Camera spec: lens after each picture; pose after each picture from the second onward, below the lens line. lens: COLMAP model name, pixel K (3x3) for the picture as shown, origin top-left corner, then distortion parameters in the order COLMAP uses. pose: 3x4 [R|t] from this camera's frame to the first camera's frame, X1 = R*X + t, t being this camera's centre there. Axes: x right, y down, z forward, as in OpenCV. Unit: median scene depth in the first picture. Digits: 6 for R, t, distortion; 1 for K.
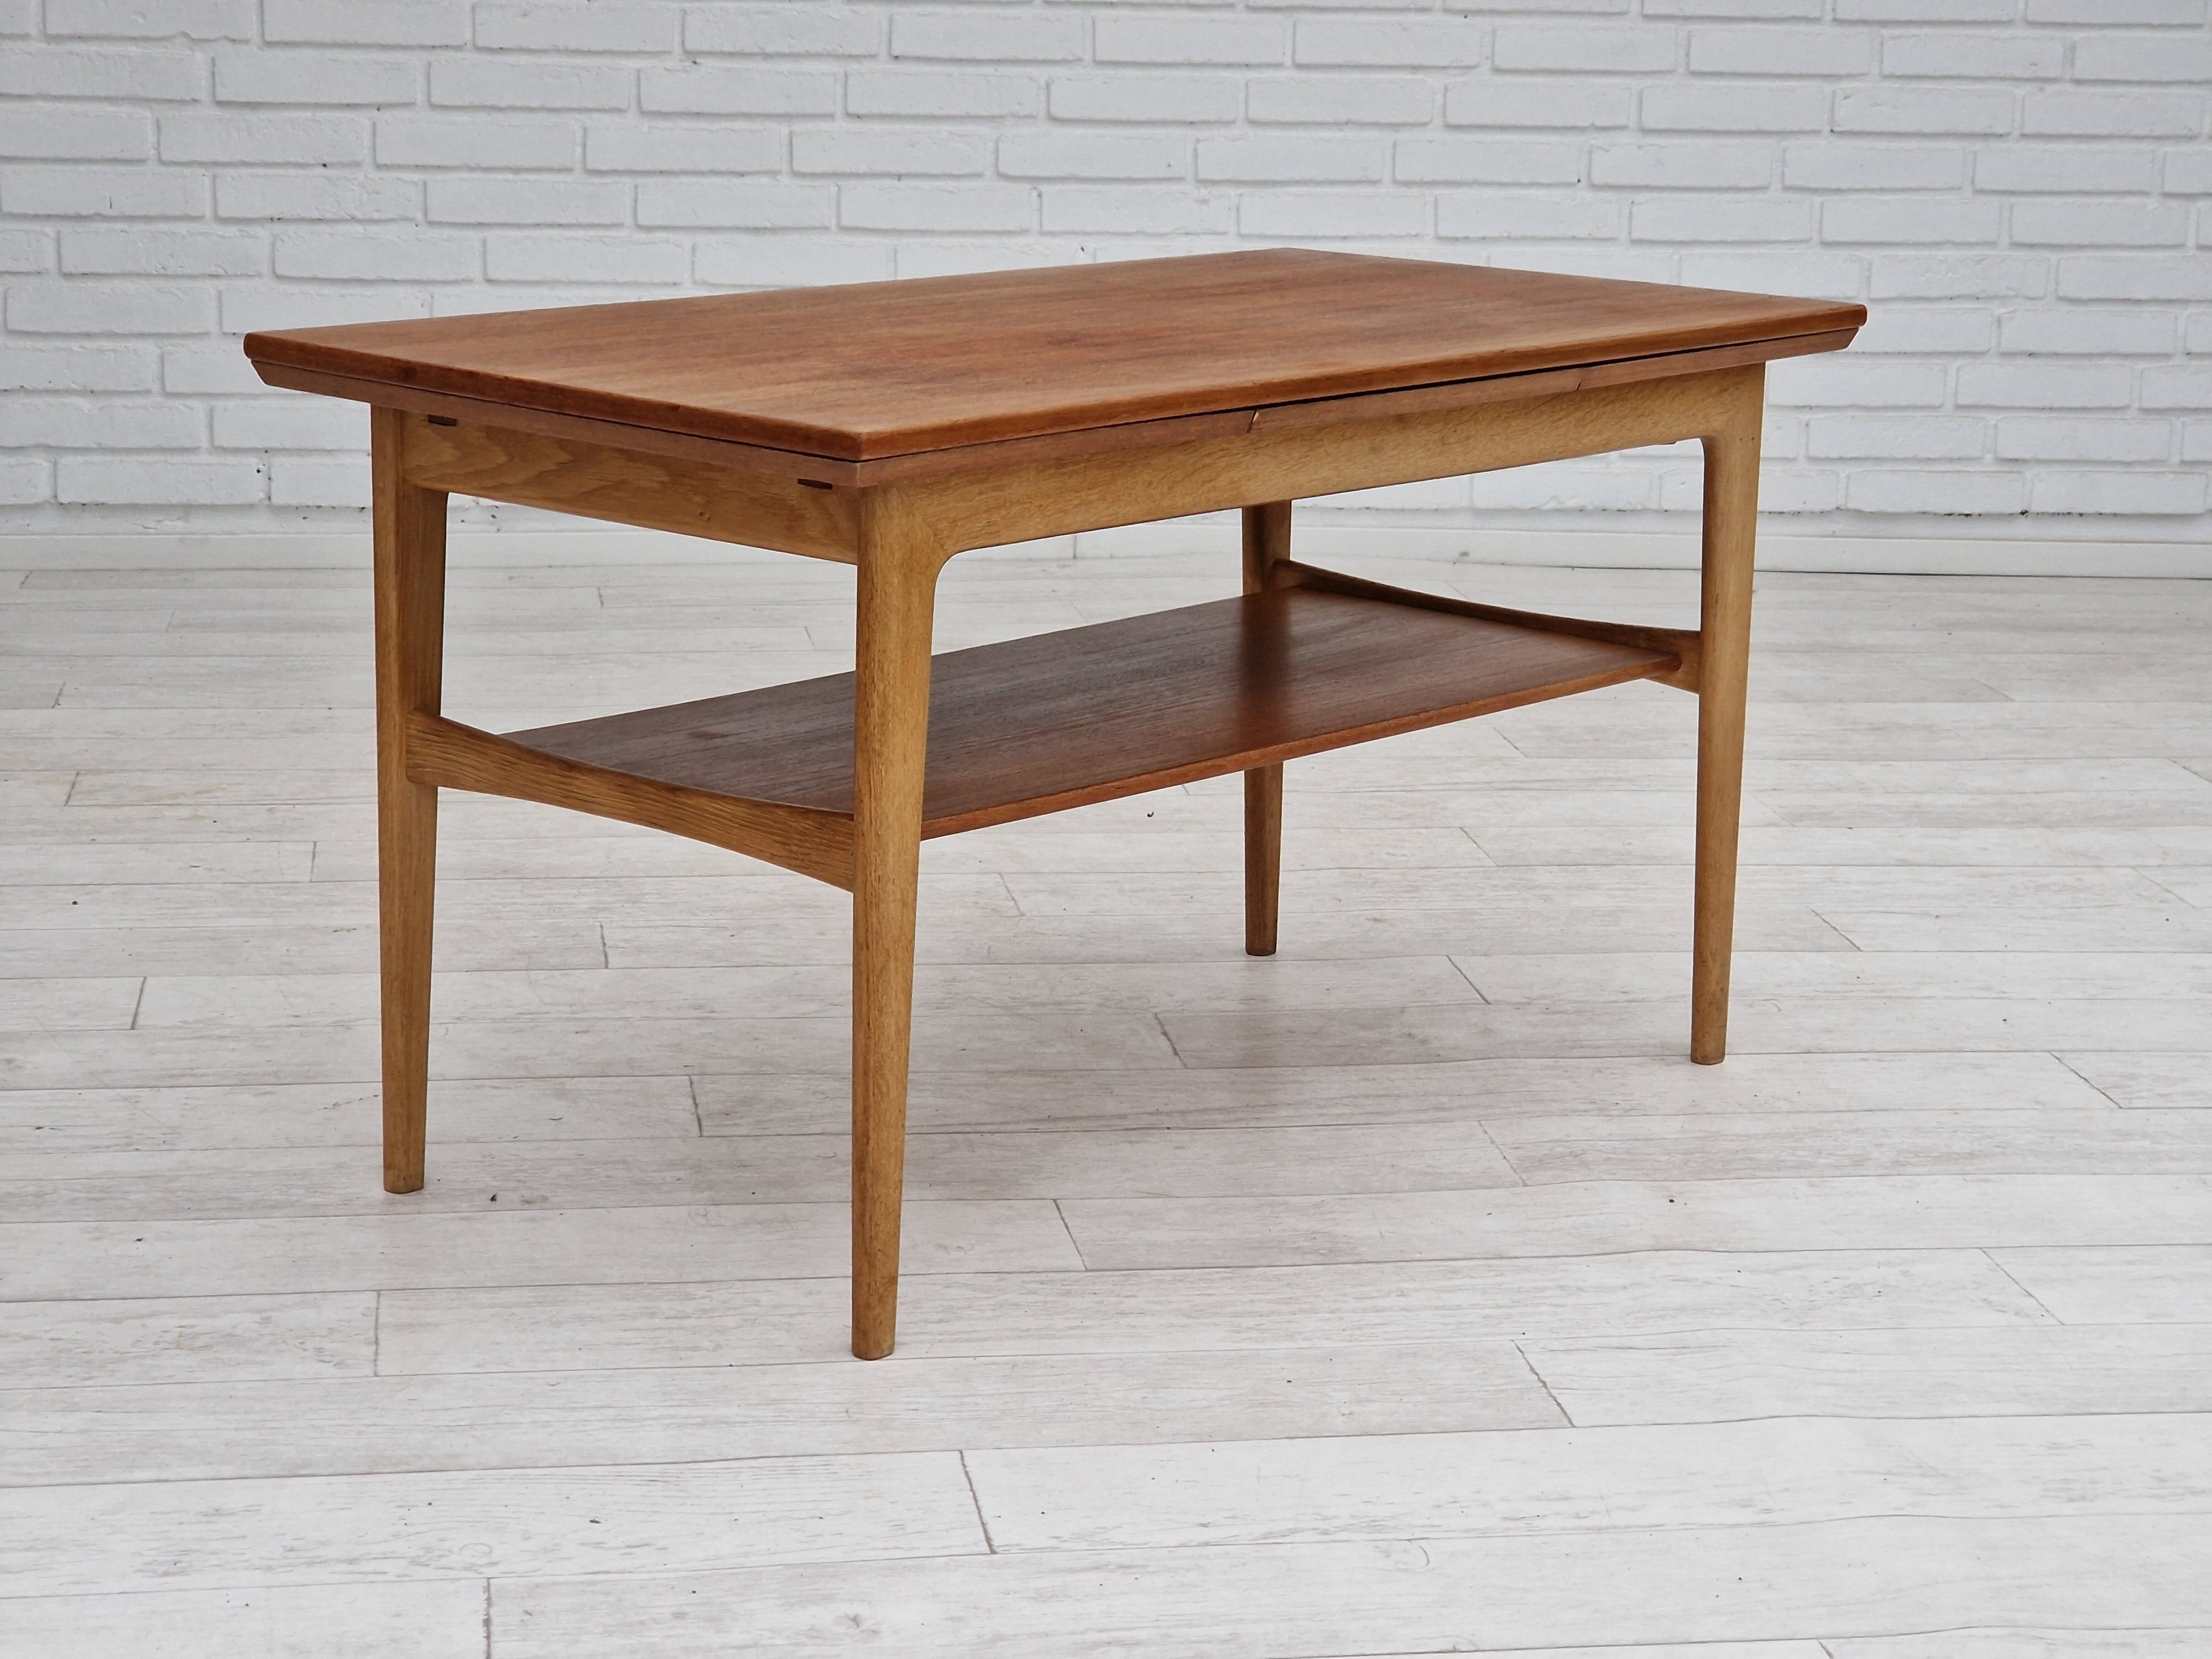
lens RADIAL K [[3988.5, 0, 1106.0], [0, 3988.5, 829.5], [0, 0, 1]] dist [0.025342, 0.325586]
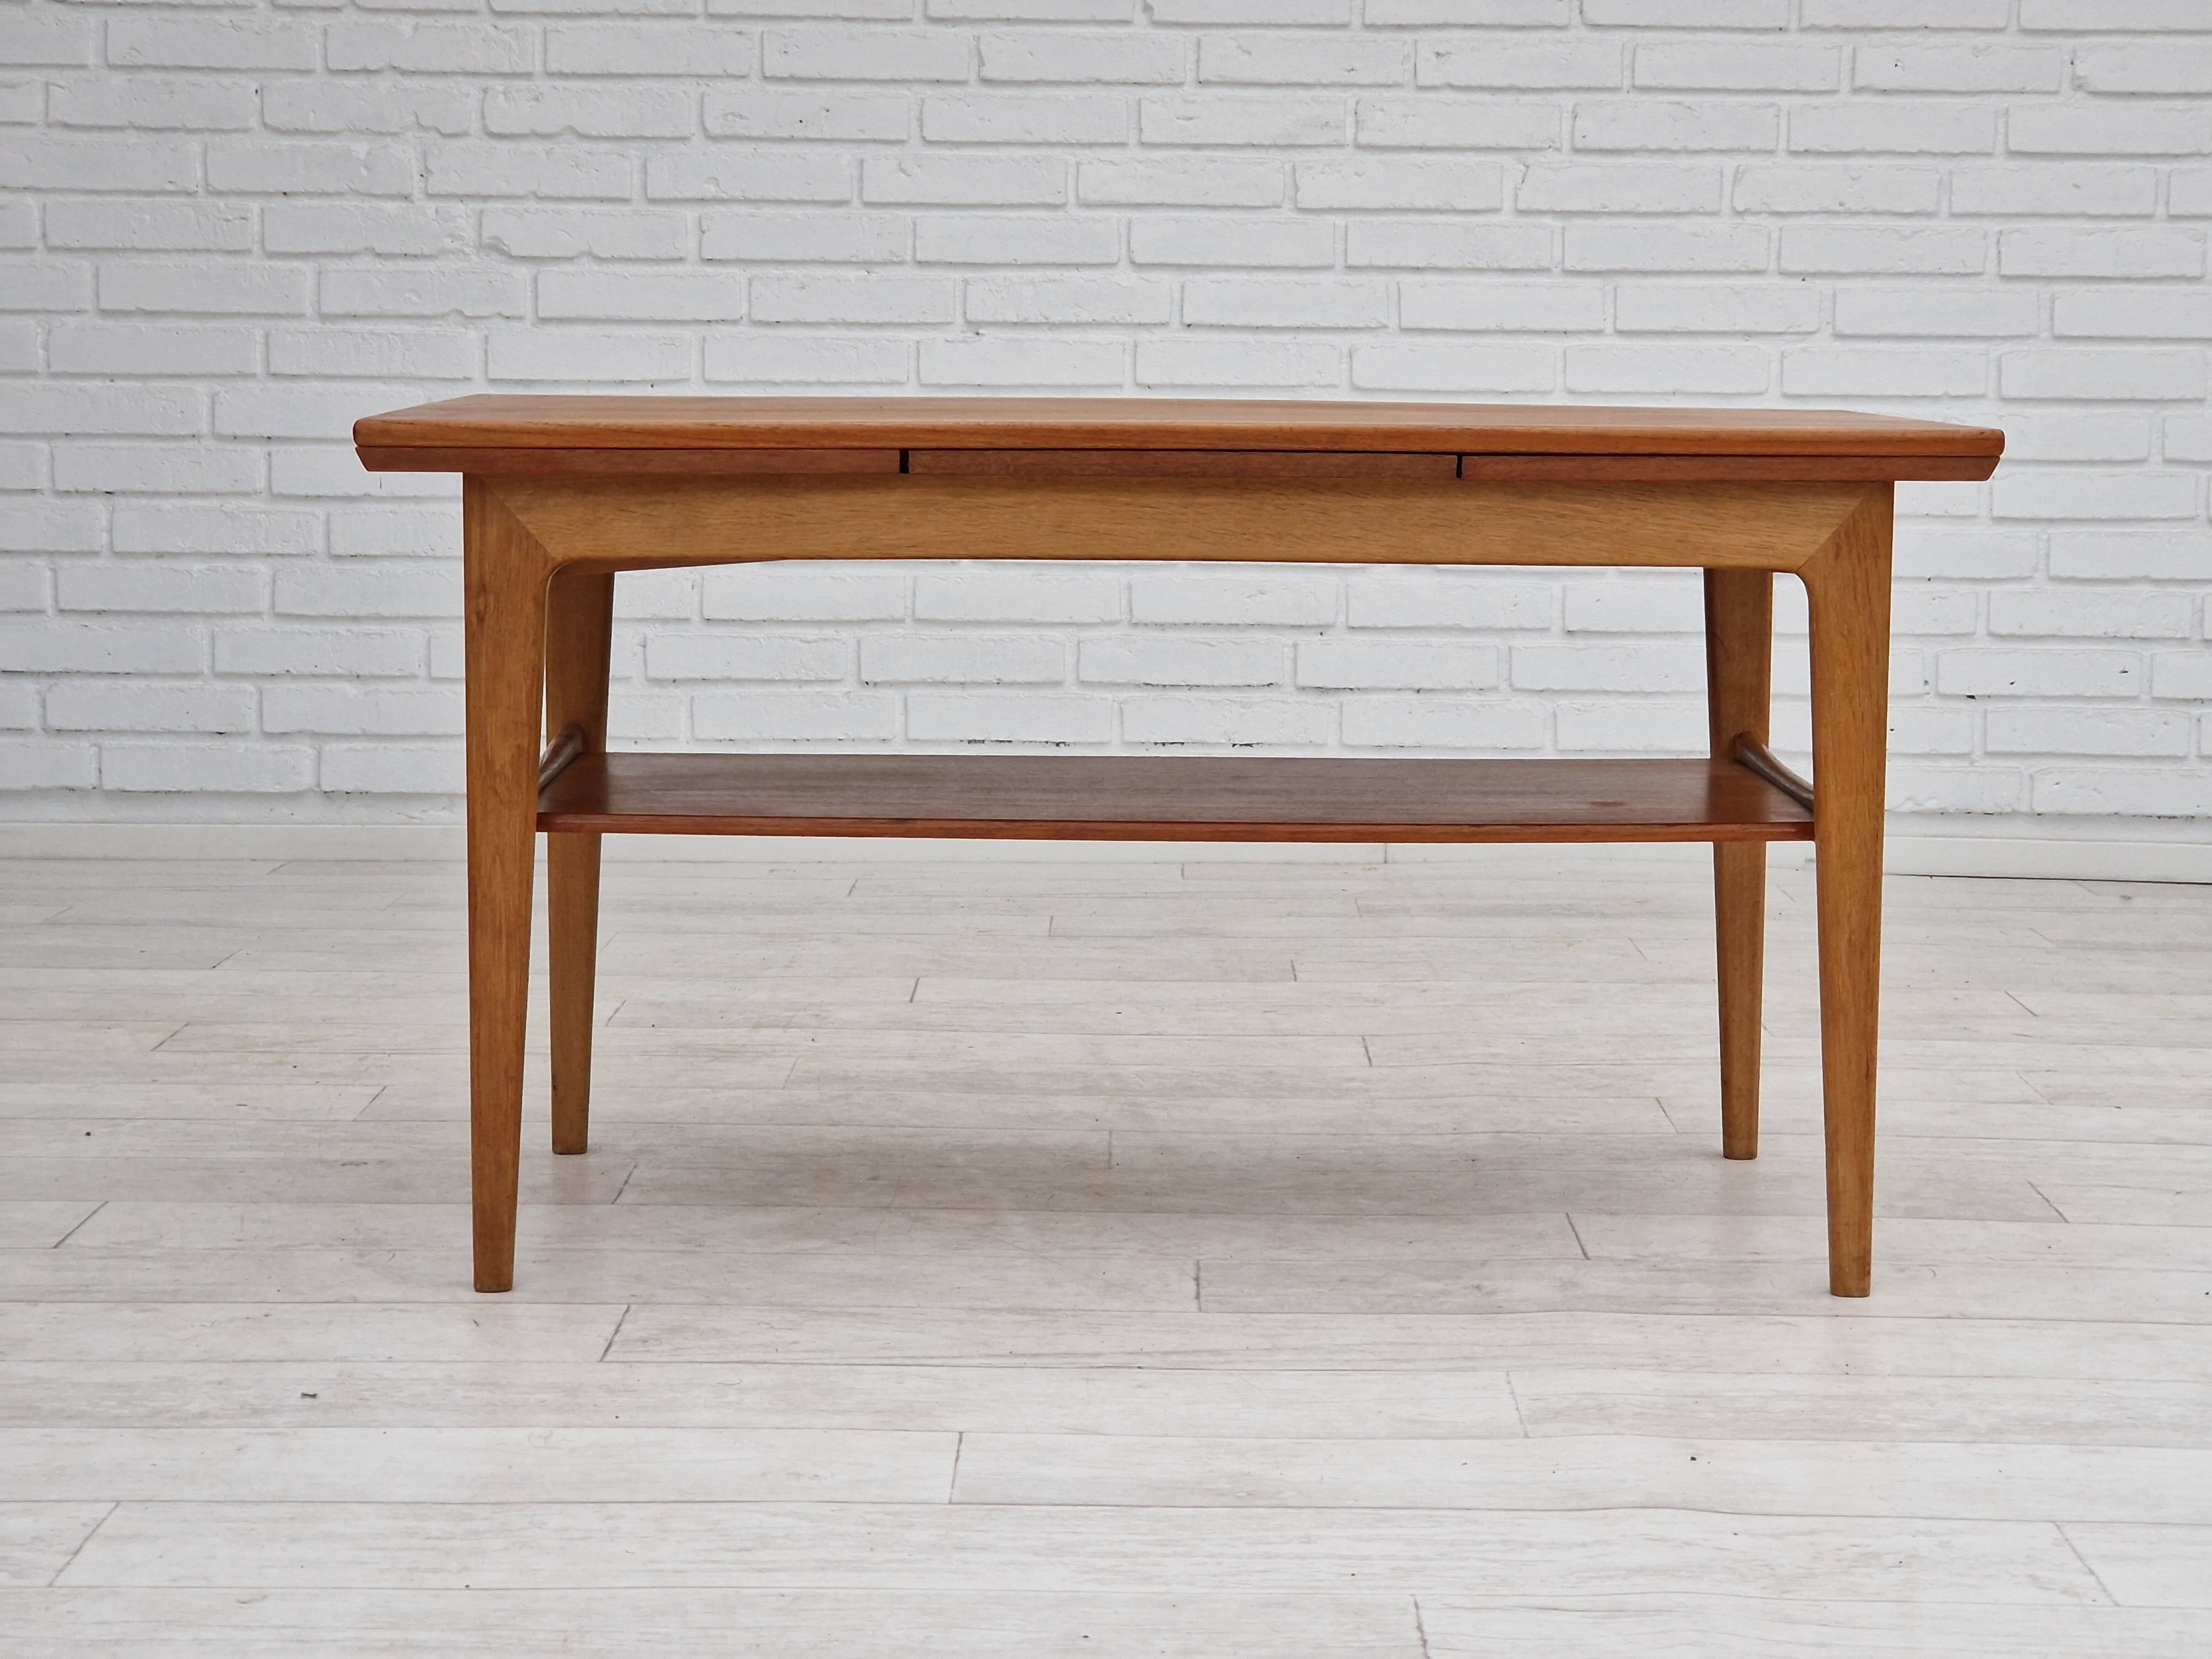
lens RADIAL K [[3995.3, 0, 1173.9], [0, 3995.3, 822.8], [0, 0, 1]] dist [0.002157, 0.468335]
pose [[0.988981, 0.003488, -0.148002, 0.085599], [-0.020436, 0.993369, -0.113143, 0.031407], [0.146626, 0.114921, 0.982494, 0.080789]]
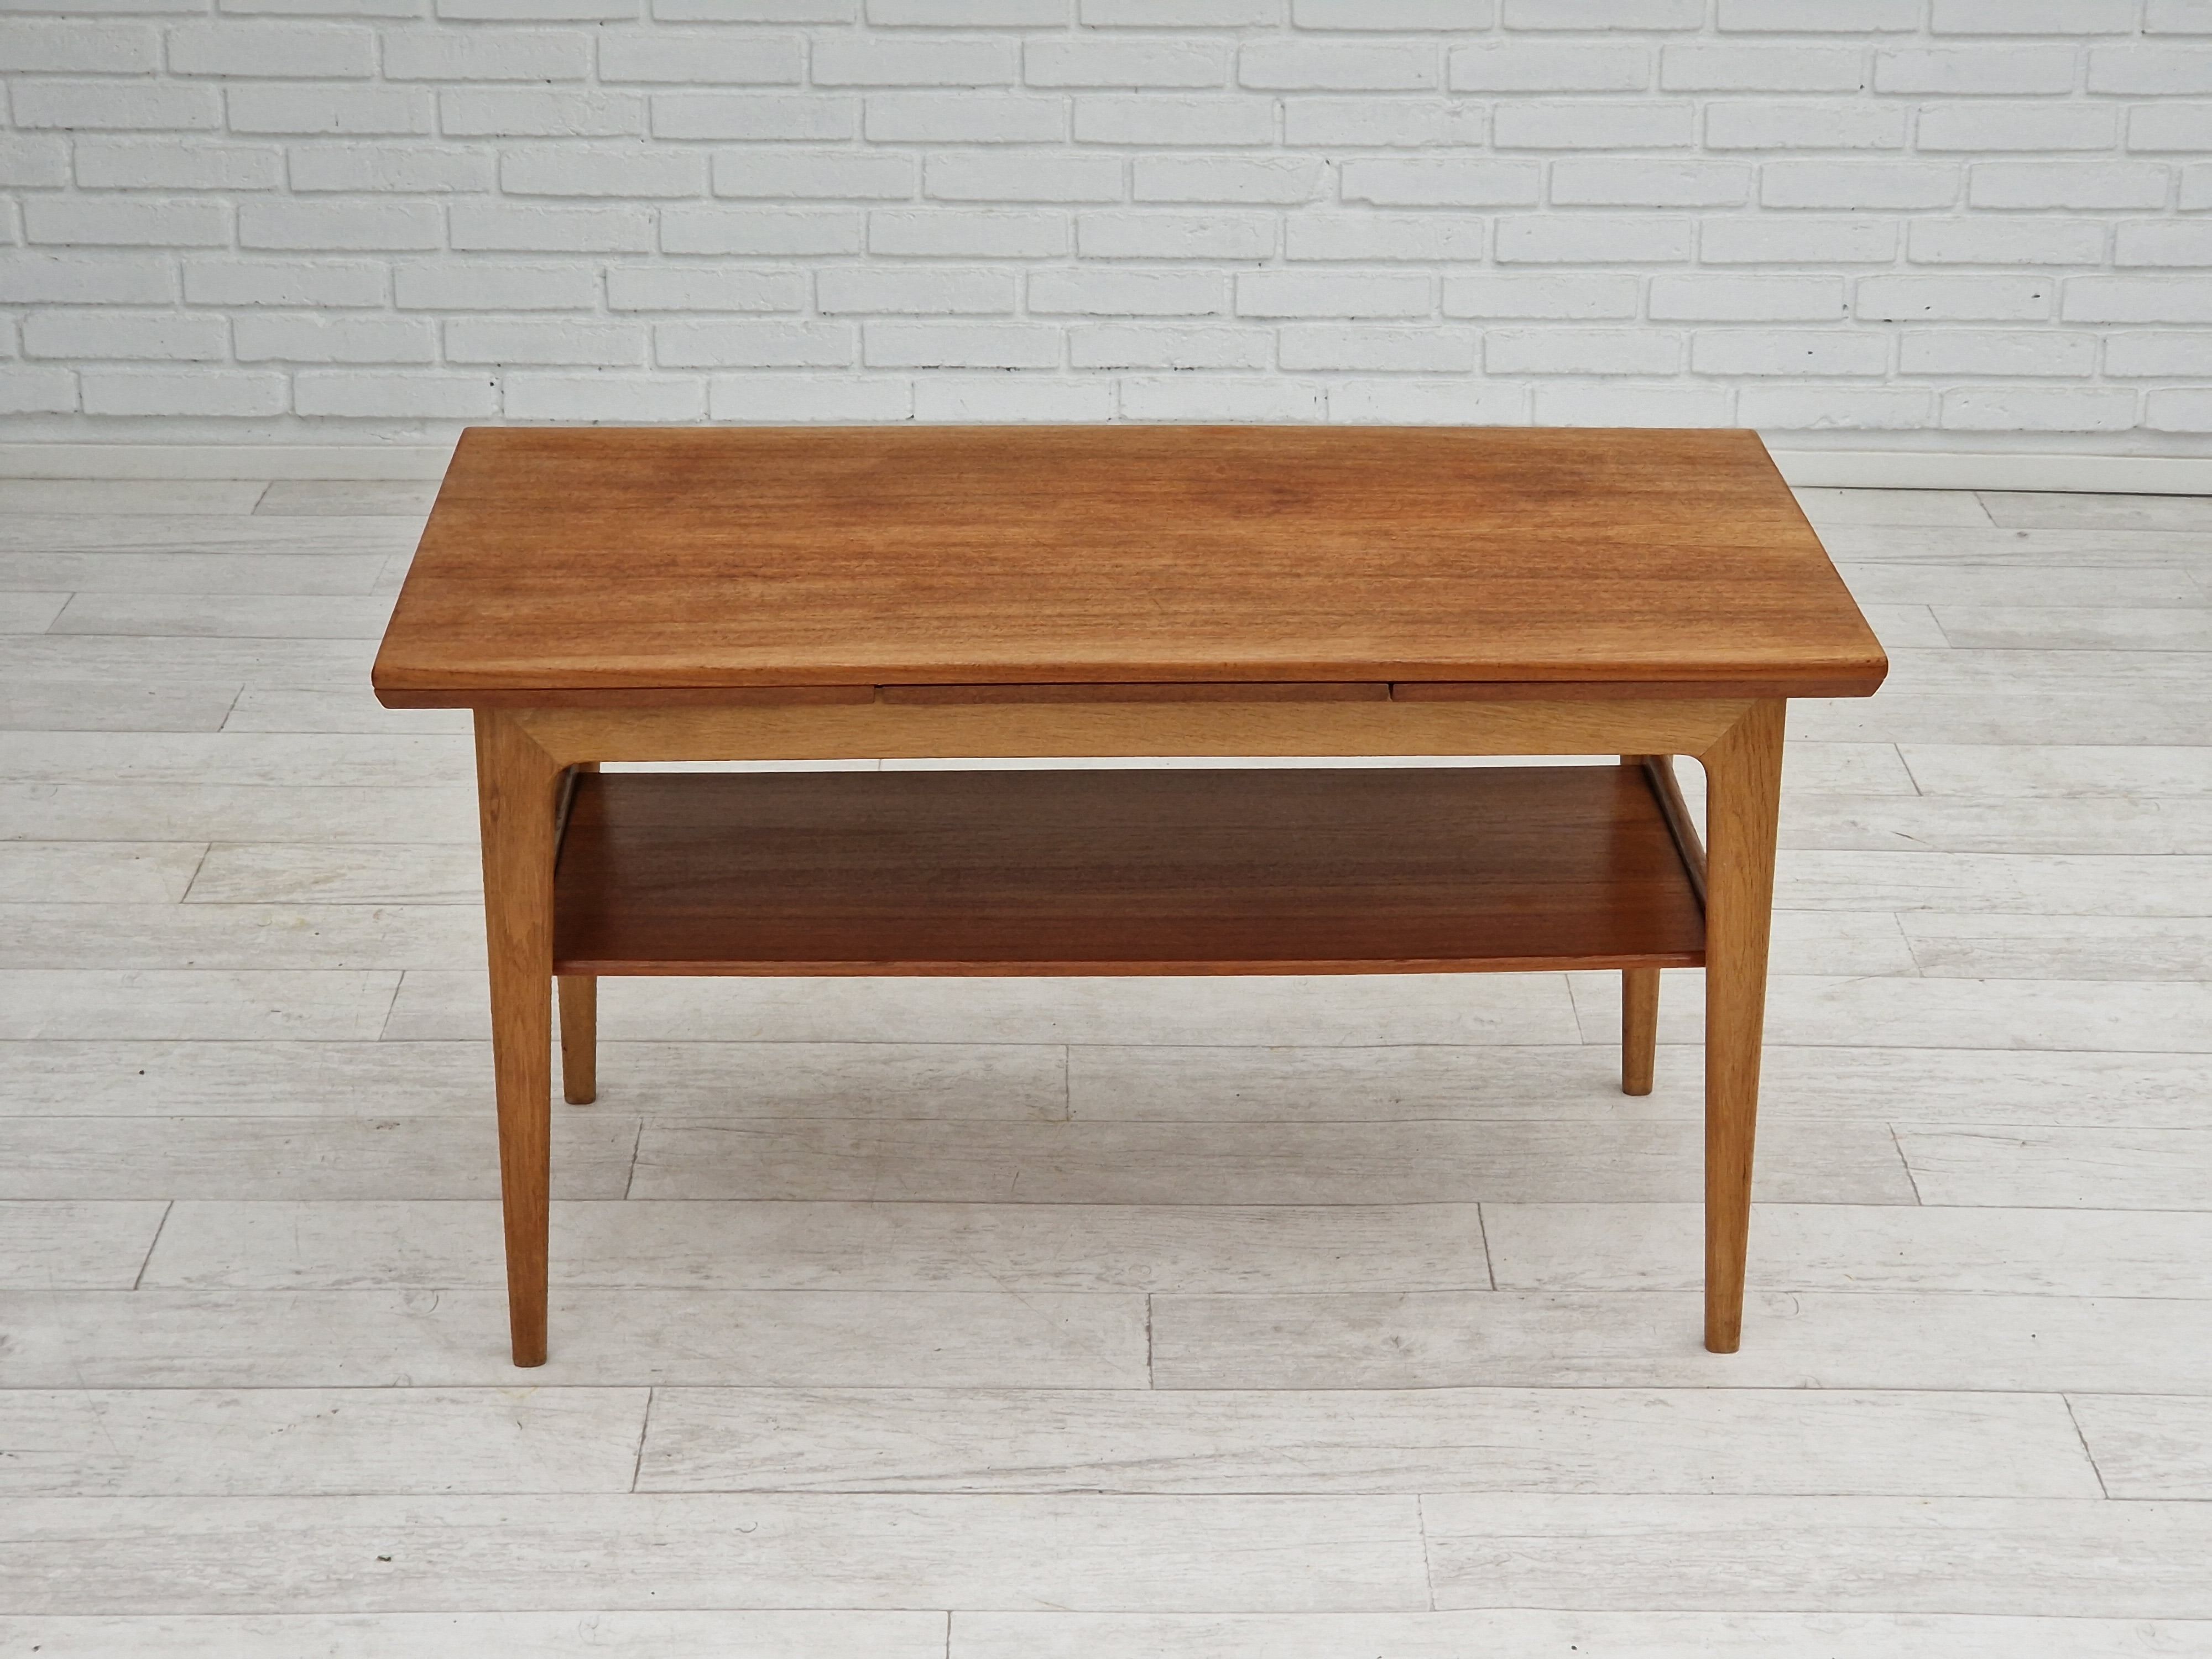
lens RADIAL K [[3995.3, 0, 1173.9], [0, 3995.3, 822.8], [0, 0, 1]] dist [0.002157, 0.468335]
pose [[0.991212, 0.038101, -0.126674, 0.087495], [-0.018260, 0.987863, 0.154248, -0.139605], [0.131014, -0.150579, 0.979878, 0.030231]]
